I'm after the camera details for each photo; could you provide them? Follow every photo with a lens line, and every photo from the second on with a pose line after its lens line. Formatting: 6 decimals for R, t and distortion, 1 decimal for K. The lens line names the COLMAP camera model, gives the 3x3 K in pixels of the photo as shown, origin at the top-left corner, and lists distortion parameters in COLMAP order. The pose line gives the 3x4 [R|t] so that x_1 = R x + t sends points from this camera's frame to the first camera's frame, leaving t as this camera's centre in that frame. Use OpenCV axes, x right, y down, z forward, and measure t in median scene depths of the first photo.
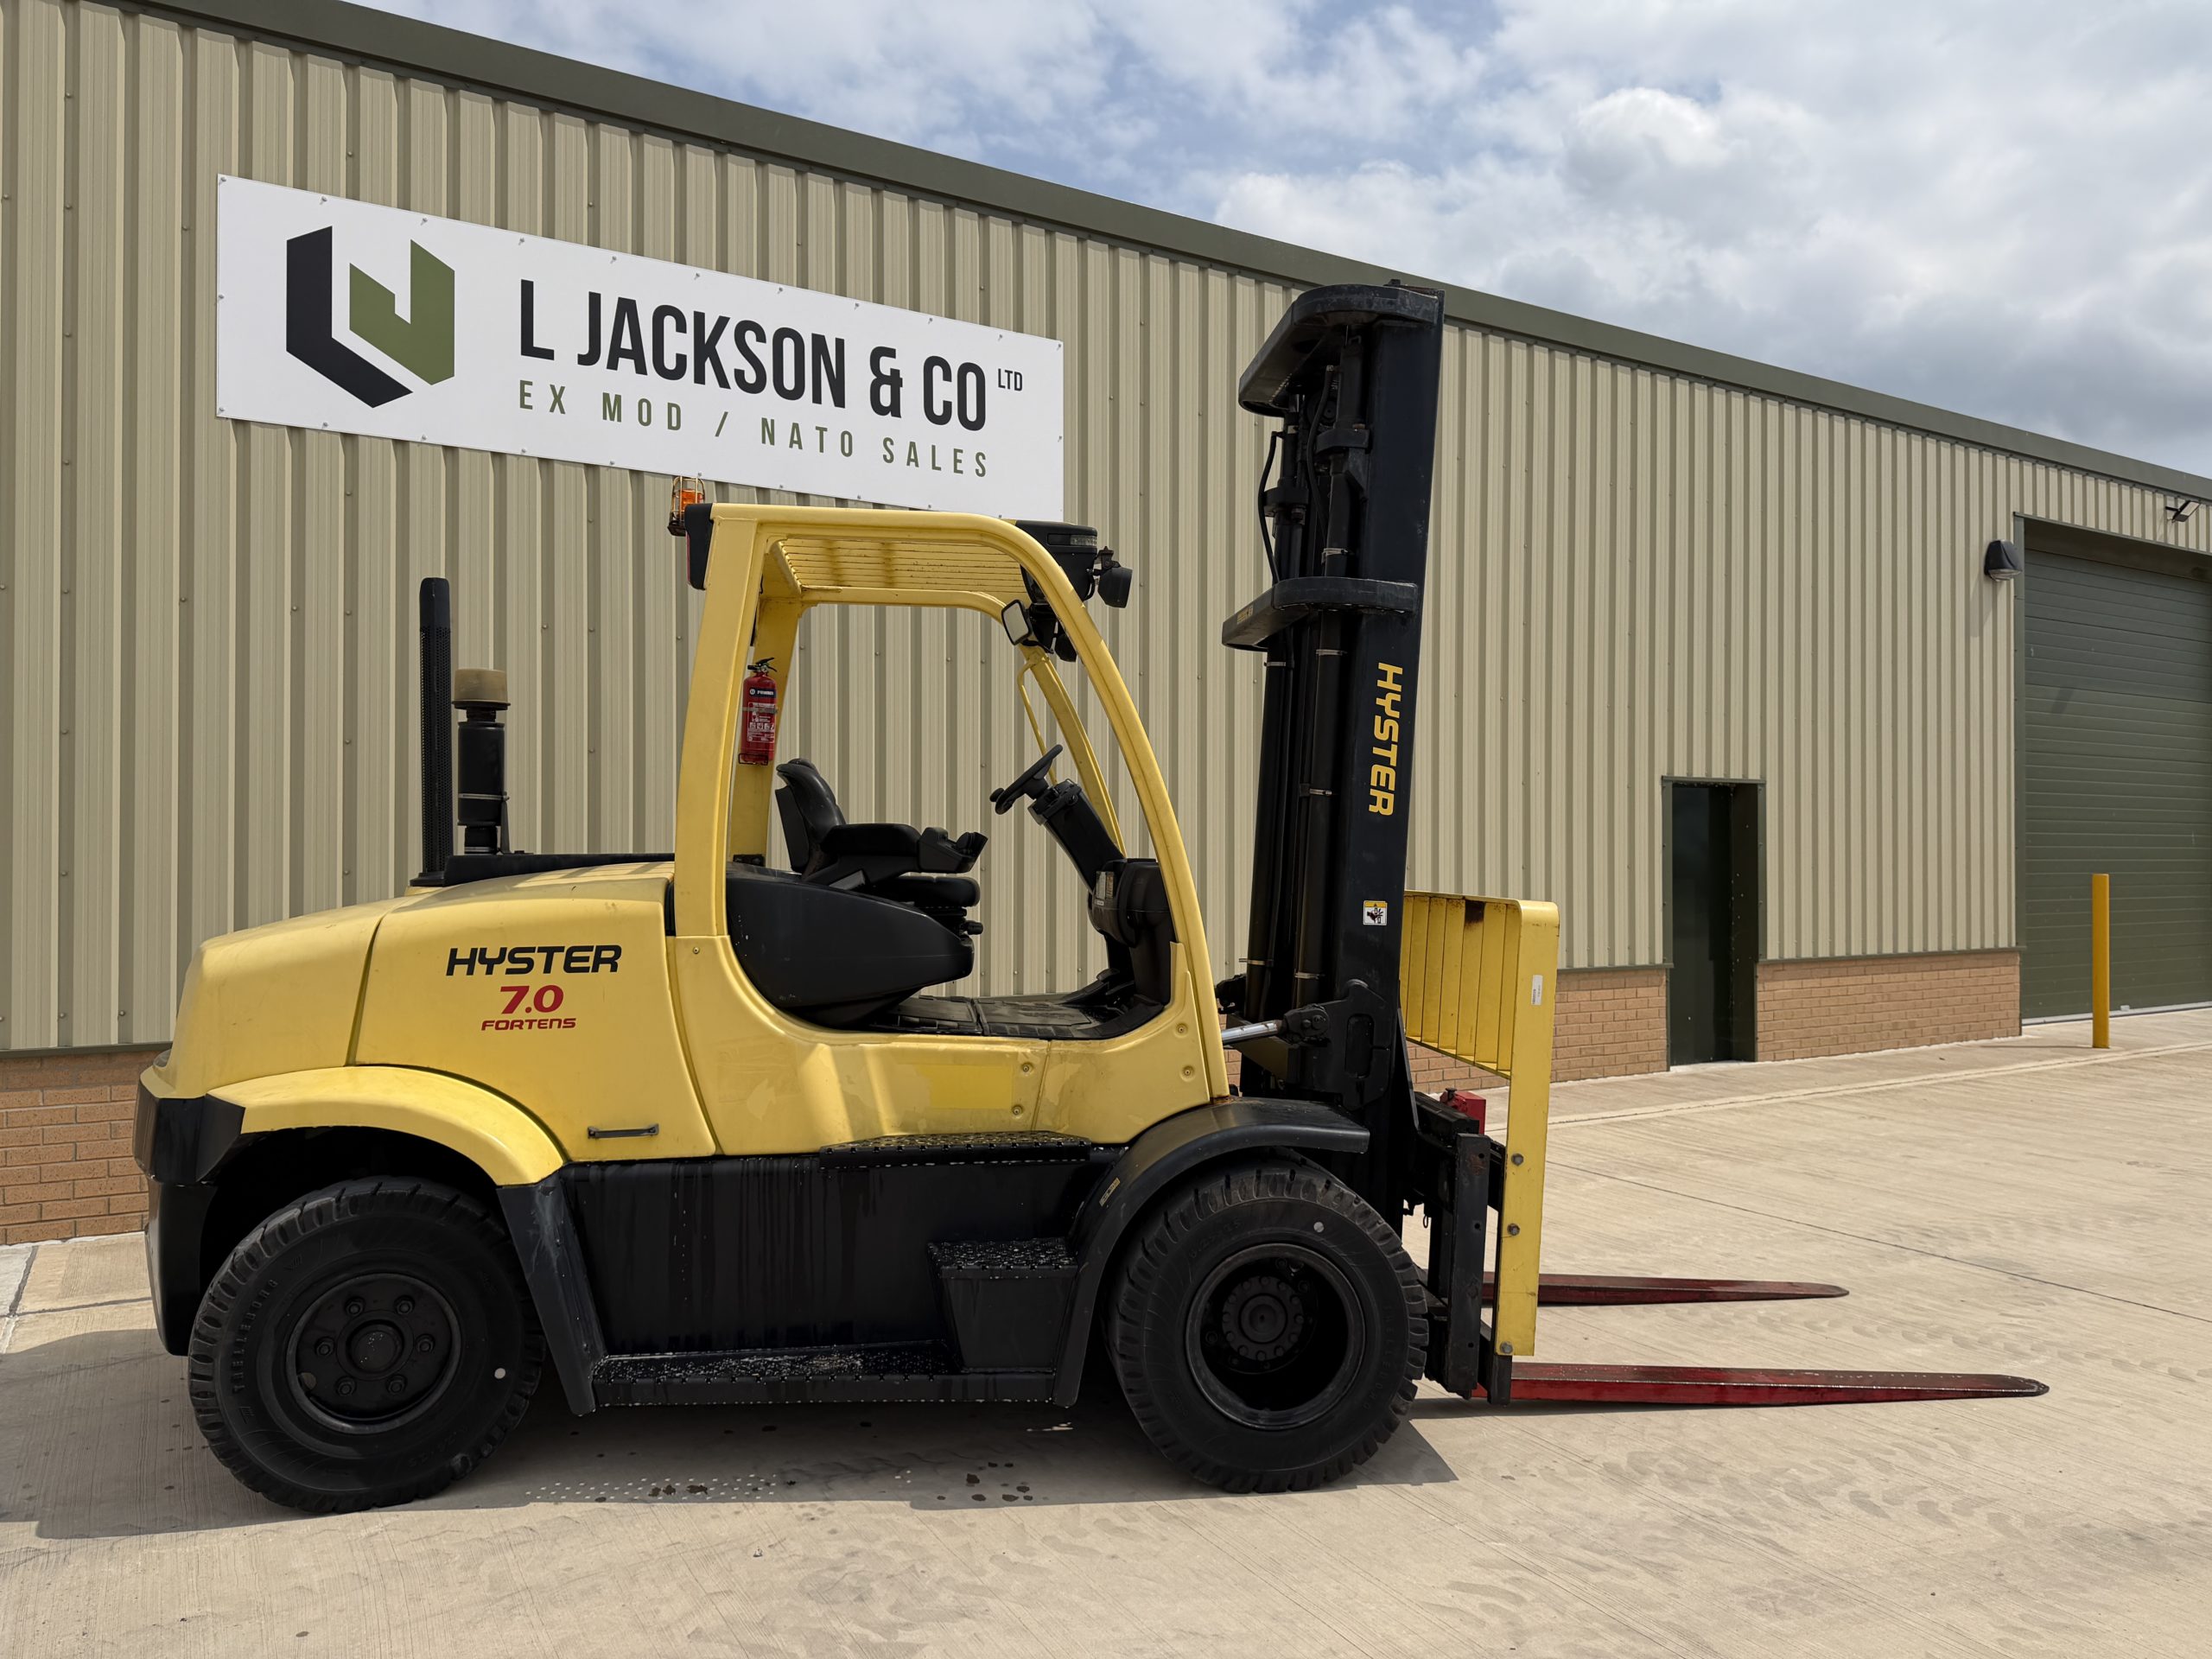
lens RADIAL K [[1561.0, 0, 1108.4], [0, 1561.0, 844.6], [0, 0, 1]] dist [0.059304, -0.076011]
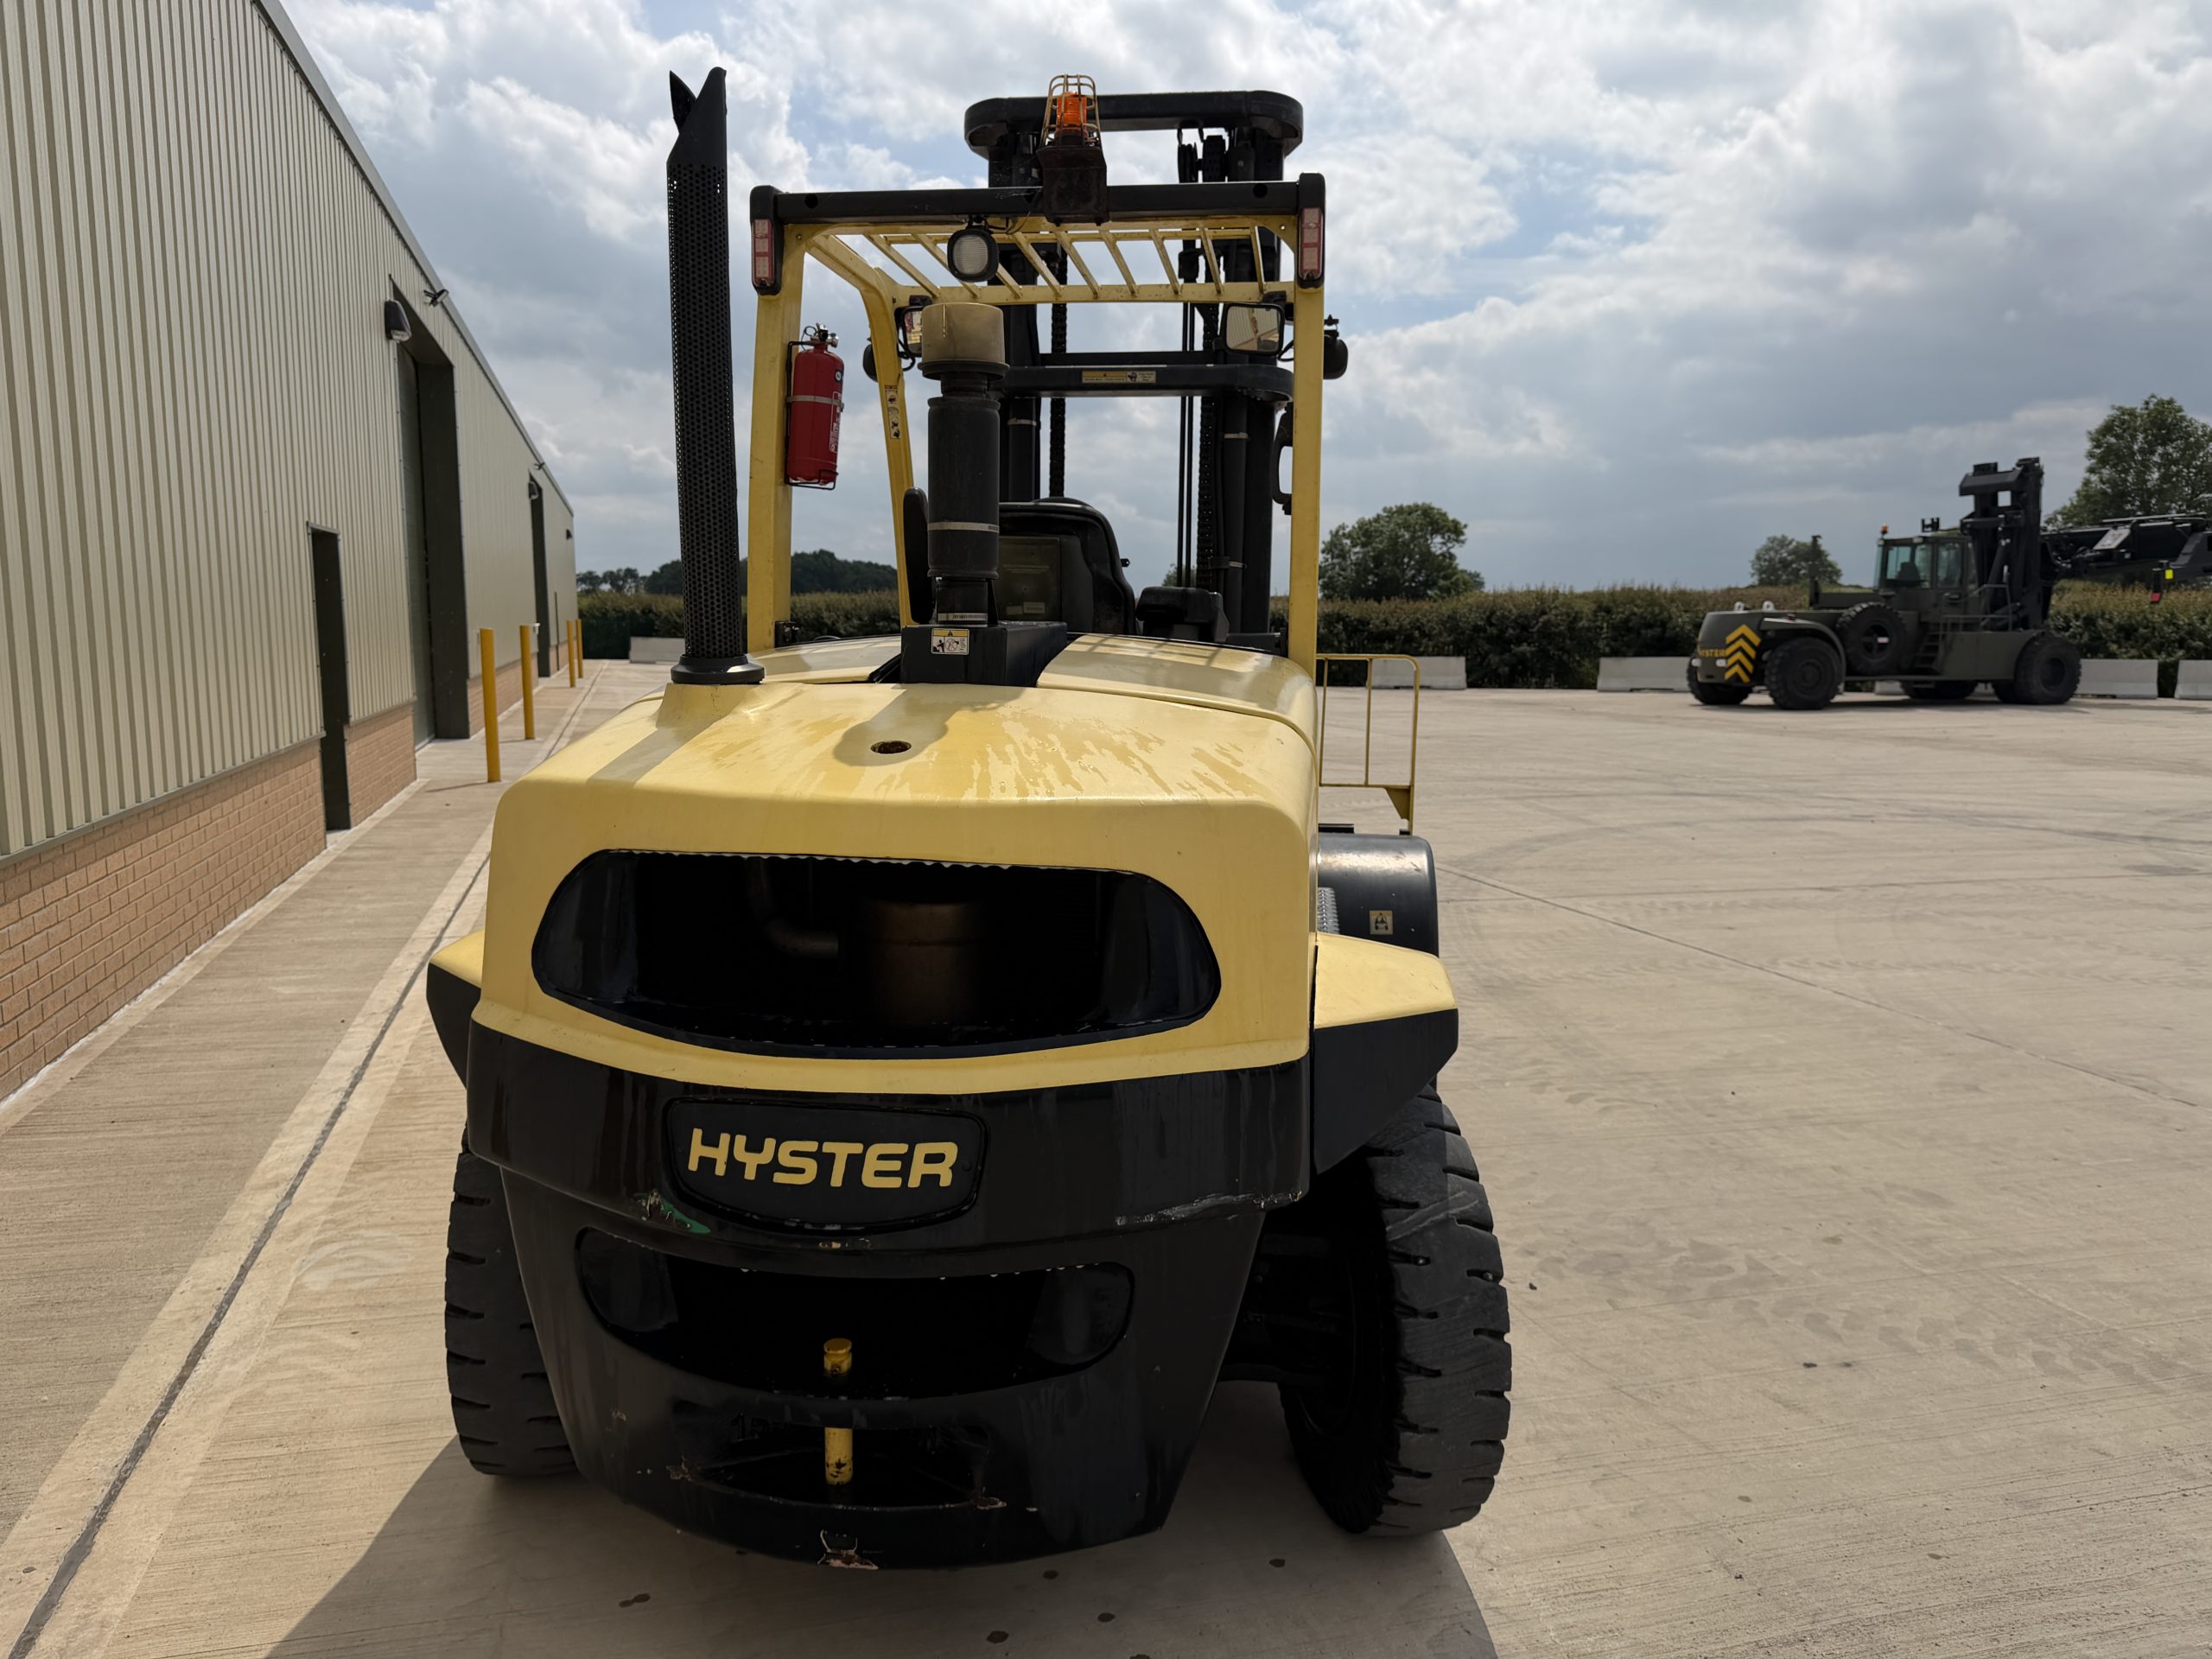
lens RADIAL K [[1561.0, 0, 1100.7], [0, 1561.0, 847.6], [0, 0, 1]] dist [0.059304, -0.076011]
pose [[0.253945, -0.141642, 0.956791, -0.652637], [-0.012669, 0.988647, 0.149721, 0.000615], [-0.967136, -0.050142, 0.249268, 0.530185]]
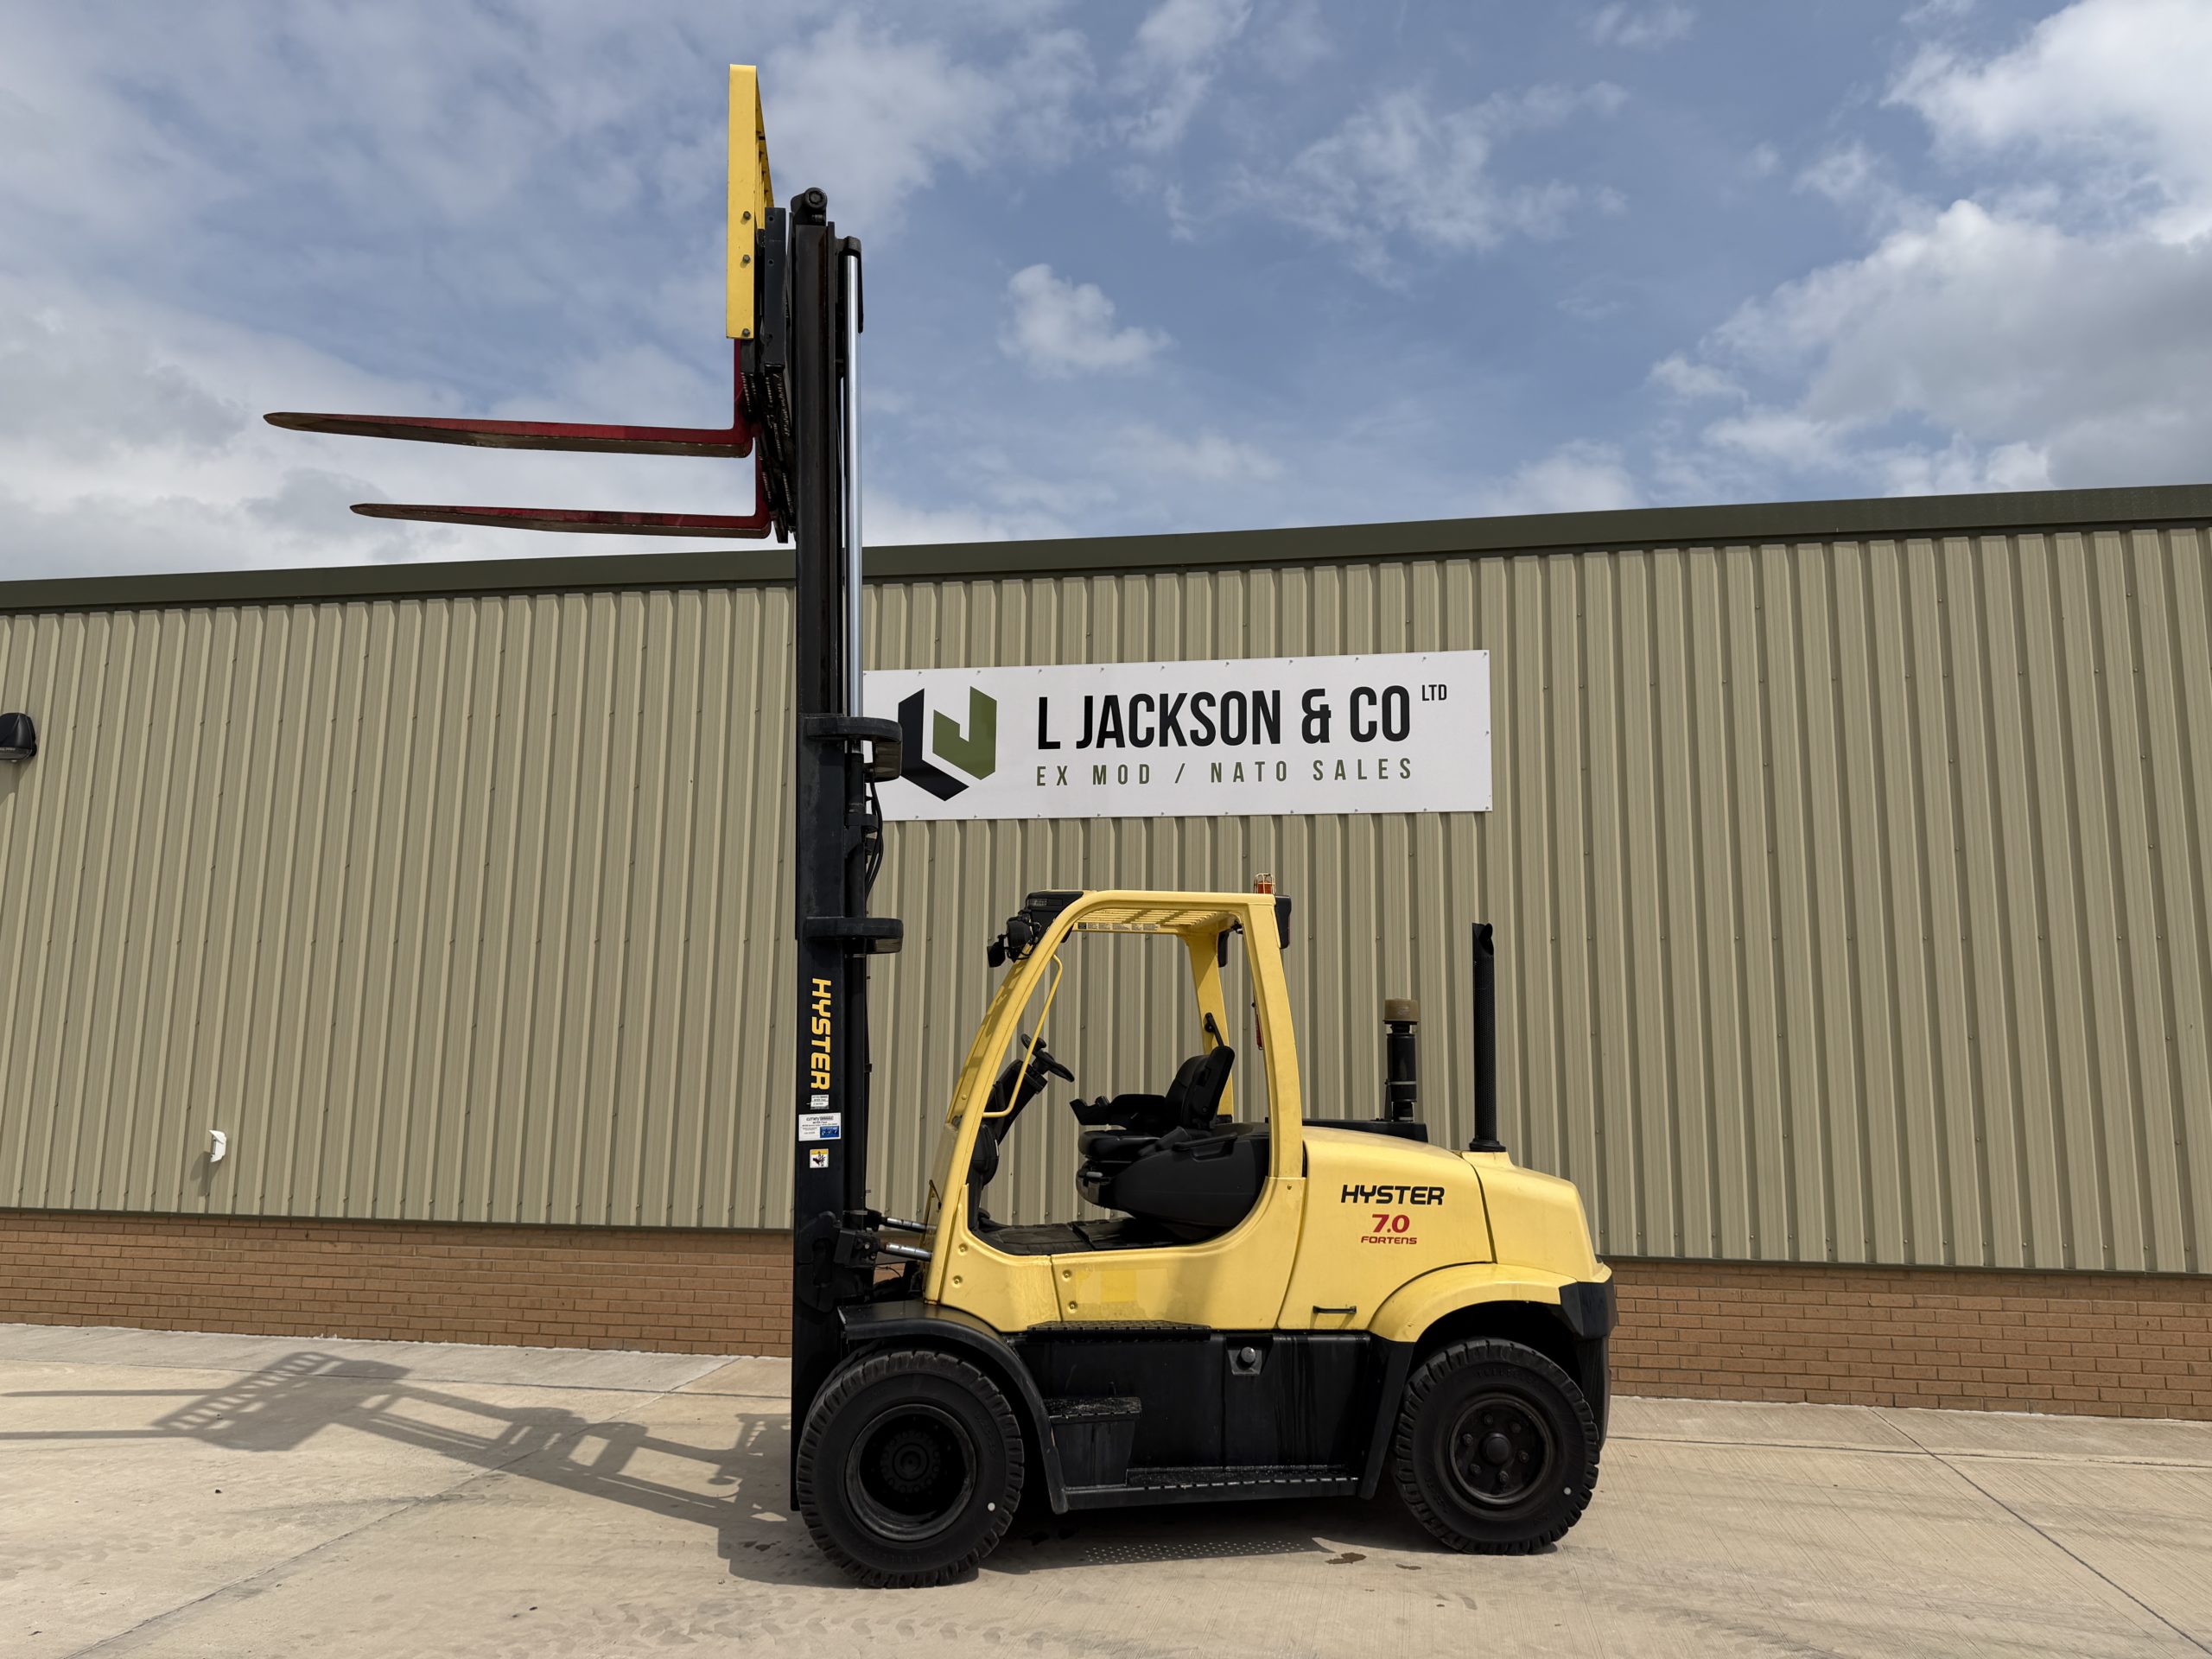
lens RADIAL K [[1561.0, 0, 1103.2], [0, 1561.0, 823.0], [0, 0, 1]] dist [0.059304, -0.076011]
pose [[0.757740, -0.098736, -0.645044, 0.581503], [-0.007592, 0.987086, -0.160010, -0.020933], [0.652512, 0.126143, 0.747205, -0.003235]]
